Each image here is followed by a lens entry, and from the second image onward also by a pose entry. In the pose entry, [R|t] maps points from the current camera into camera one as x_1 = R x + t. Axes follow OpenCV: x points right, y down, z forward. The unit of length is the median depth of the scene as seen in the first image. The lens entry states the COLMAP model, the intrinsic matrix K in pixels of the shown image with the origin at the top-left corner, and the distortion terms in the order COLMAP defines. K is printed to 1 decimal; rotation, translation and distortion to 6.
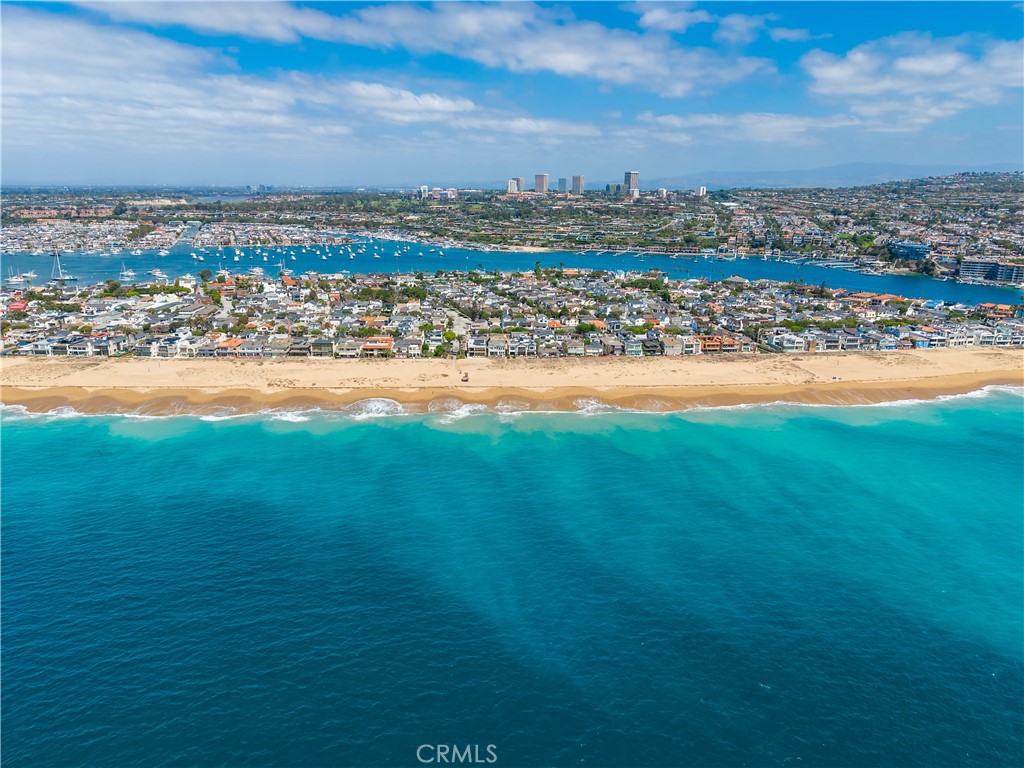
lens RADIAL K [[702.4, 0, 512.4], [0, 702.4, 386.7], [0, 0, 1]] dist [-0.007680, -0.009401]
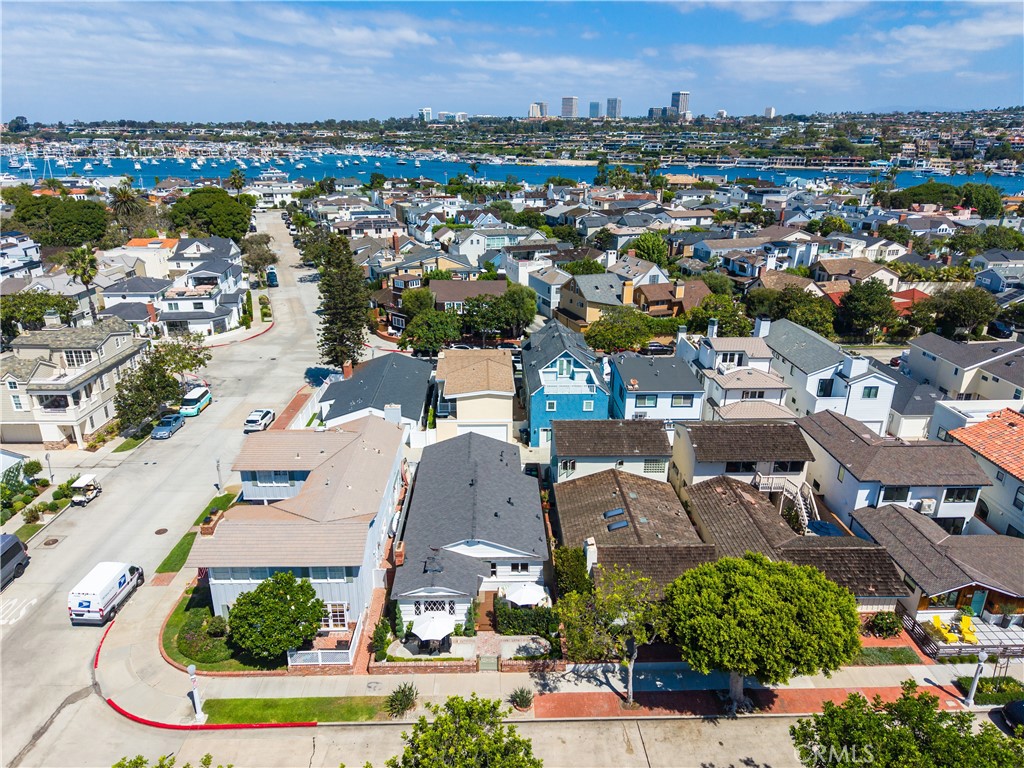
lens RADIAL K [[702.4, 0, 508.2], [0, 702.4, 387.6], [0, 0, 1]] dist [-0.007680, -0.009401]
pose [[0.999471, 0.010963, -0.030612, -0.011573], [-0.008771, 0.997448, 0.070851, -0.080873], [0.031311, -0.070545, 0.997017, 0.685629]]
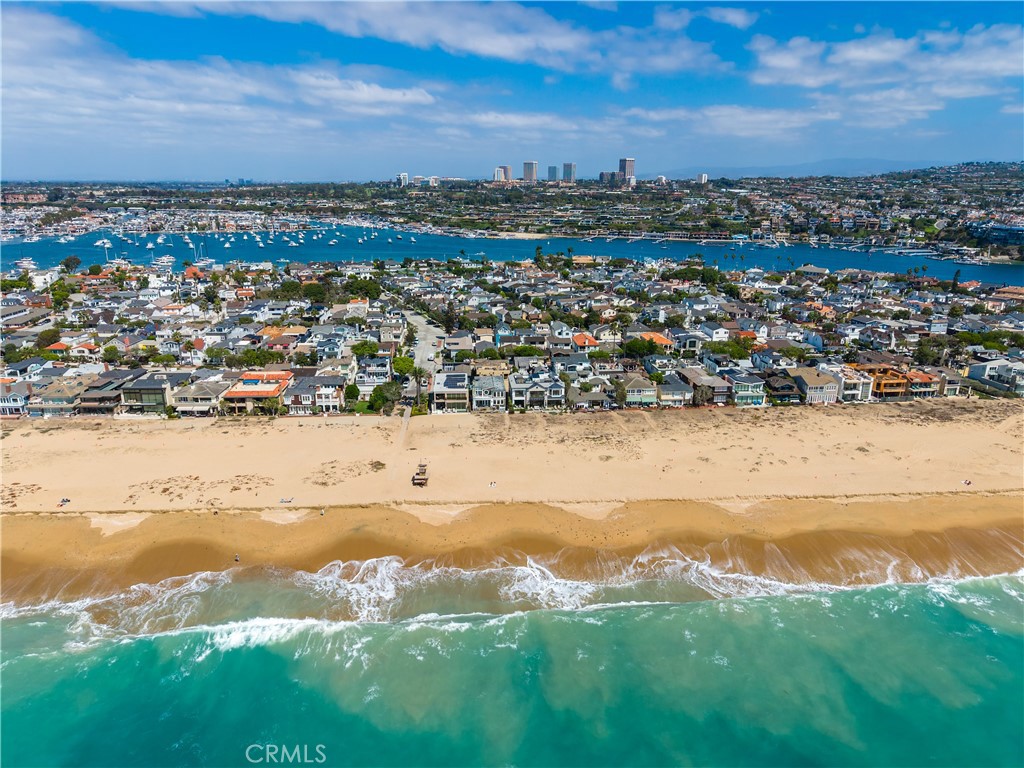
lens RADIAL K [[702.4, 0, 512.9], [0, 702.4, 381.3], [0, 0, 1]] dist [-0.007680, -0.009401]
pose [[0.999788, -0.005363, 0.019856, -0.009565], [0.005403, 0.999983, -0.001958, -0.040381], [-0.019845, 0.002065, 0.999801, 0.309310]]
